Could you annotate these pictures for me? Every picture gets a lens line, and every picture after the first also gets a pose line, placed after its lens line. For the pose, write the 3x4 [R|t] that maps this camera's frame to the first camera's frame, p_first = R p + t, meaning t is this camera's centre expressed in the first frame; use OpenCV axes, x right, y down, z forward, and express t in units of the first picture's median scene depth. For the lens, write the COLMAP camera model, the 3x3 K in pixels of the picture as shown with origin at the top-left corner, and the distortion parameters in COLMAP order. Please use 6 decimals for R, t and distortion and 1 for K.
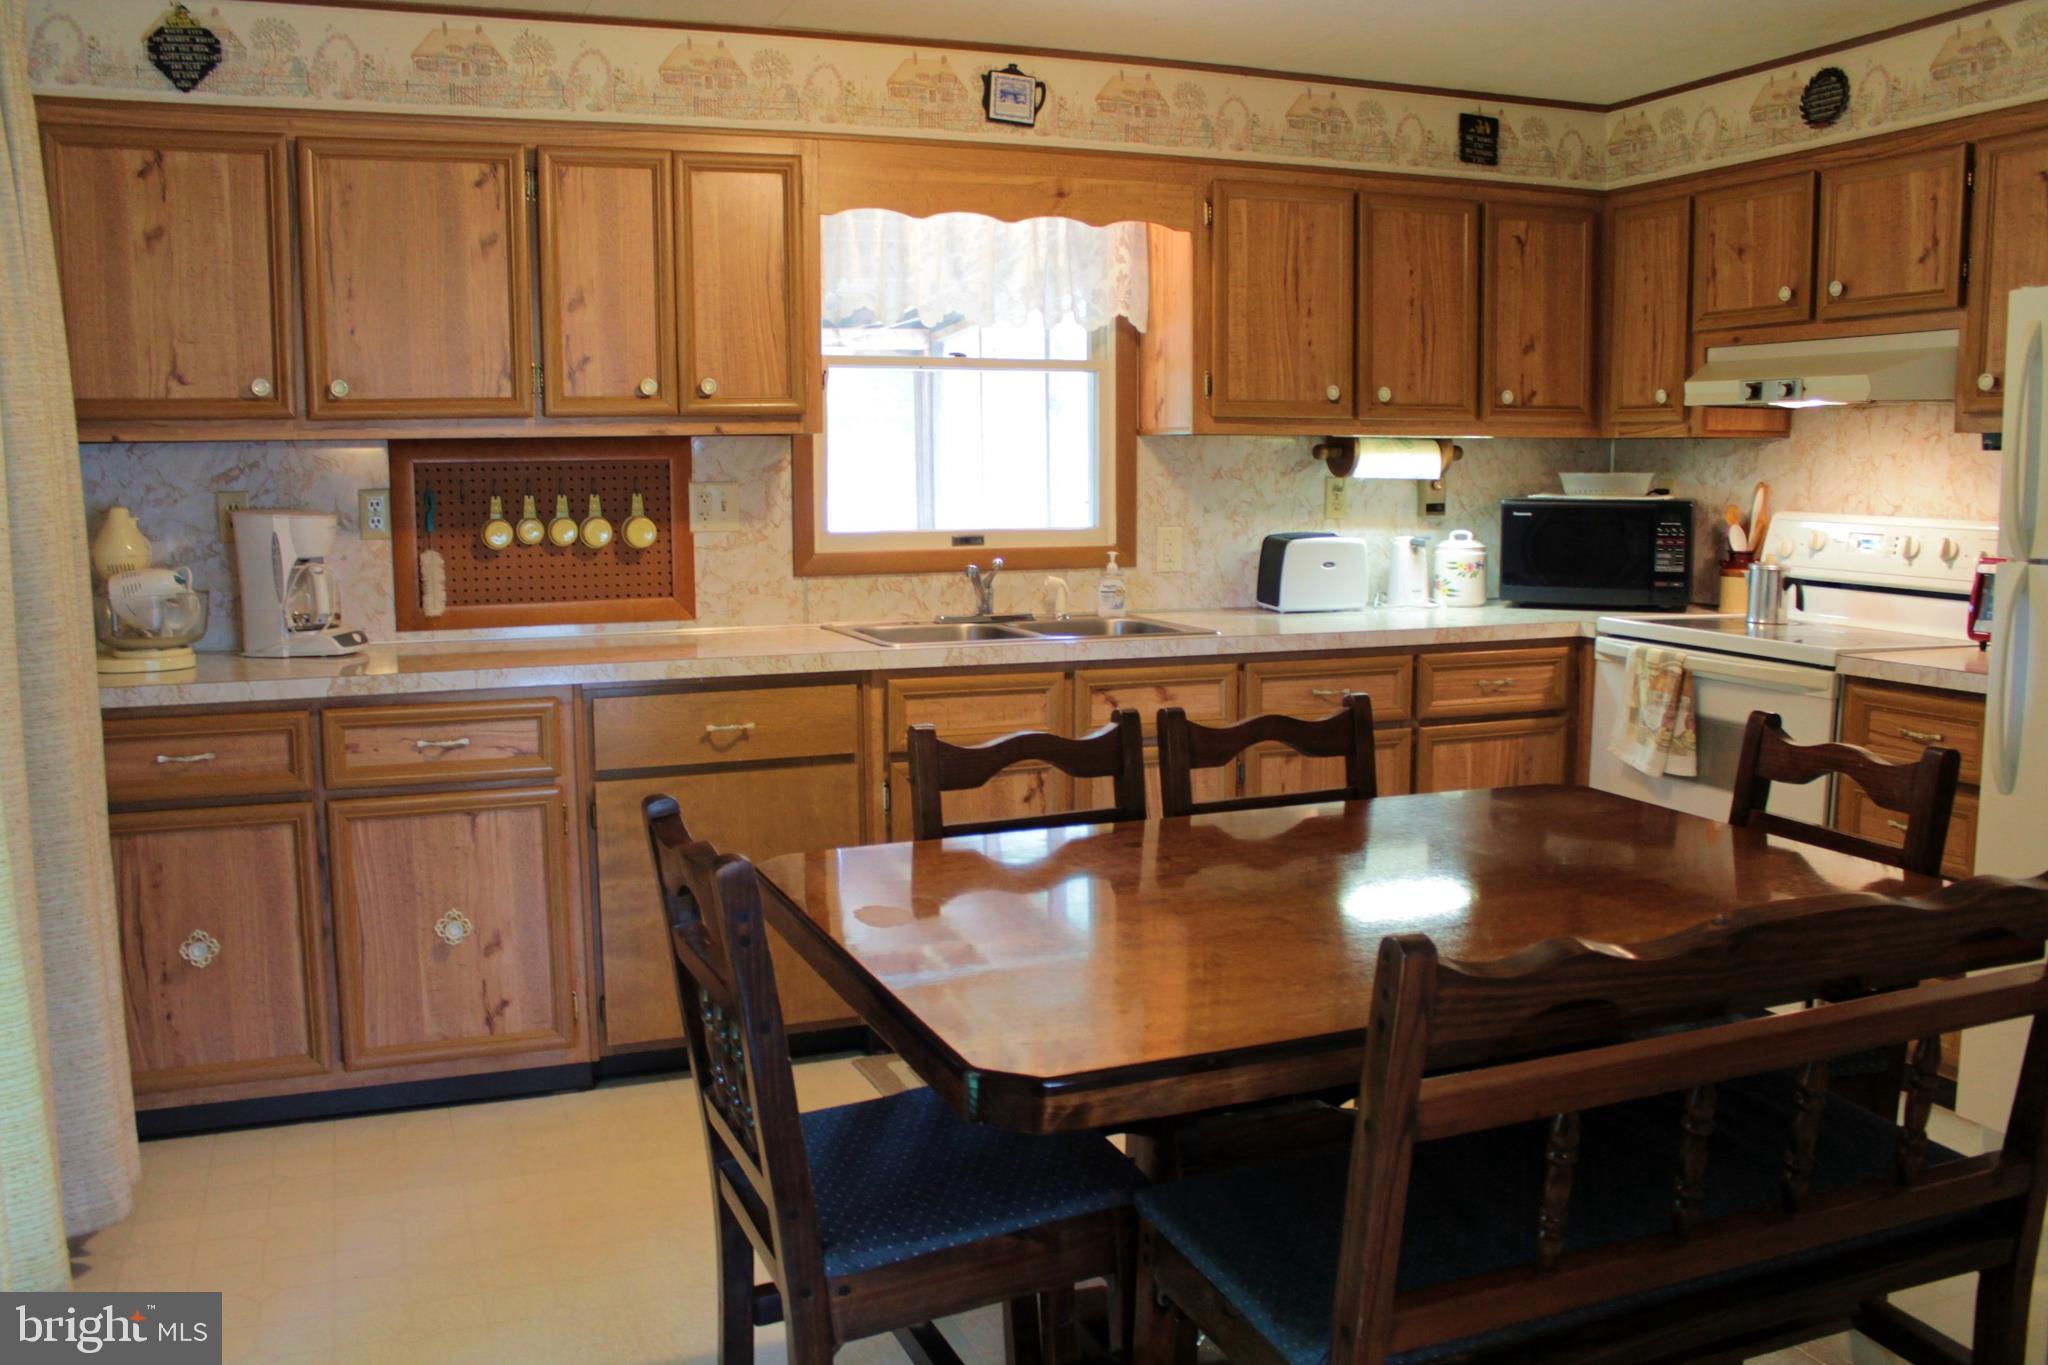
lens RADIAL K [[1724.7, 0, 986.7], [0, 1724.7, 683.3], [0, 0, 1]] dist [-0.160155, 0.154845]
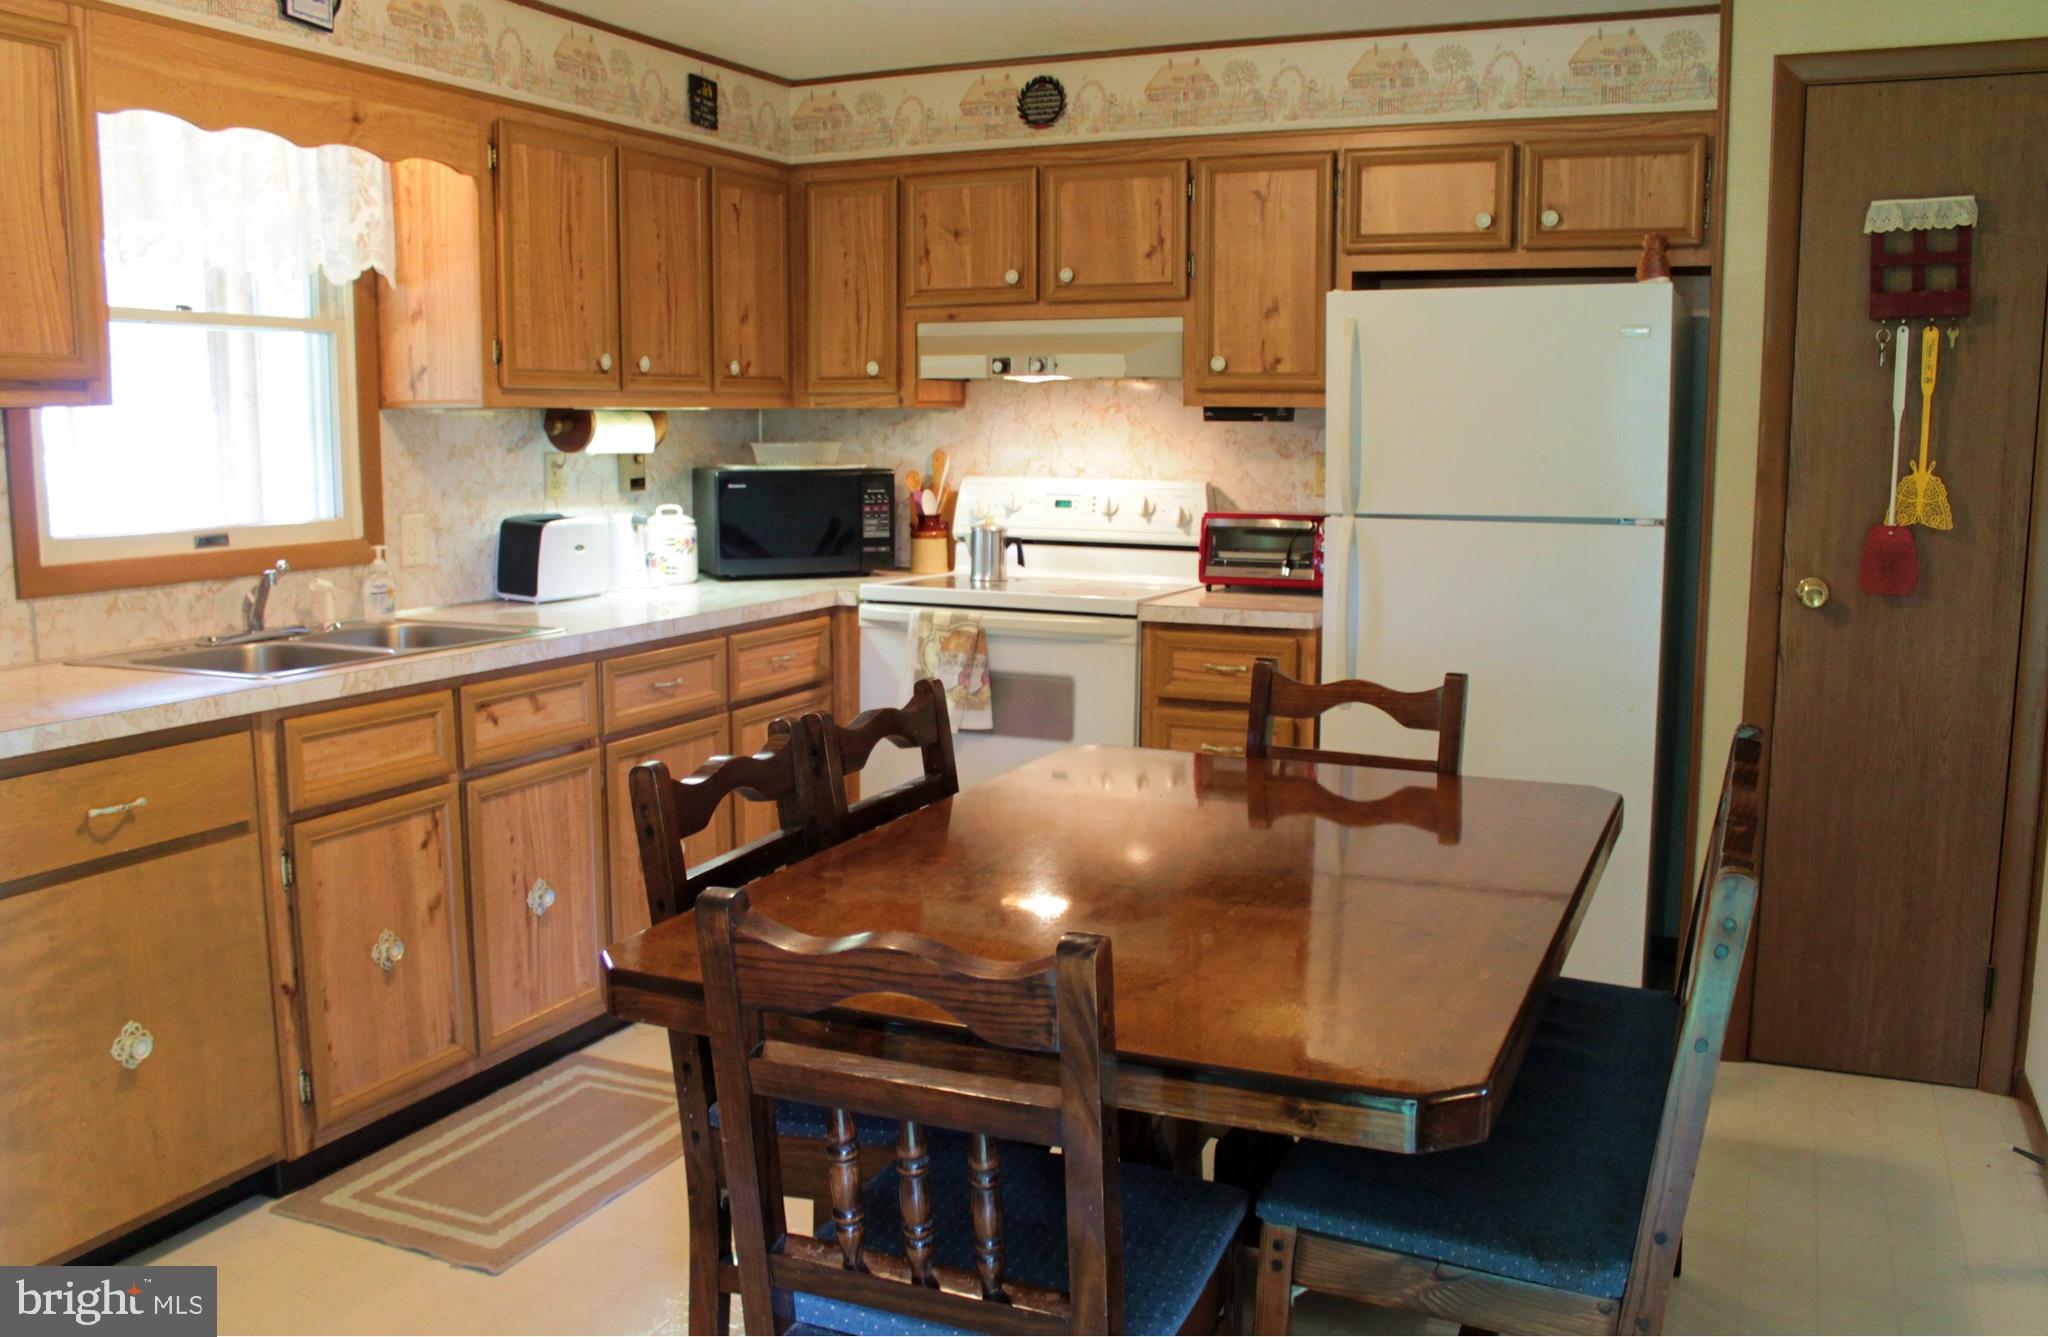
lens RADIAL K [[1755.6, 0, 1024.0], [0, 1755.6, 668.5], [0, 0, 1]] dist [-0.162923, 0.164039]
pose [[0.719823, -0.091590, 0.688089, -0.298830], [0.085431, 0.995410, 0.043125, -0.026184], [-0.688881, 0.027742, 0.724344, 0.169654]]
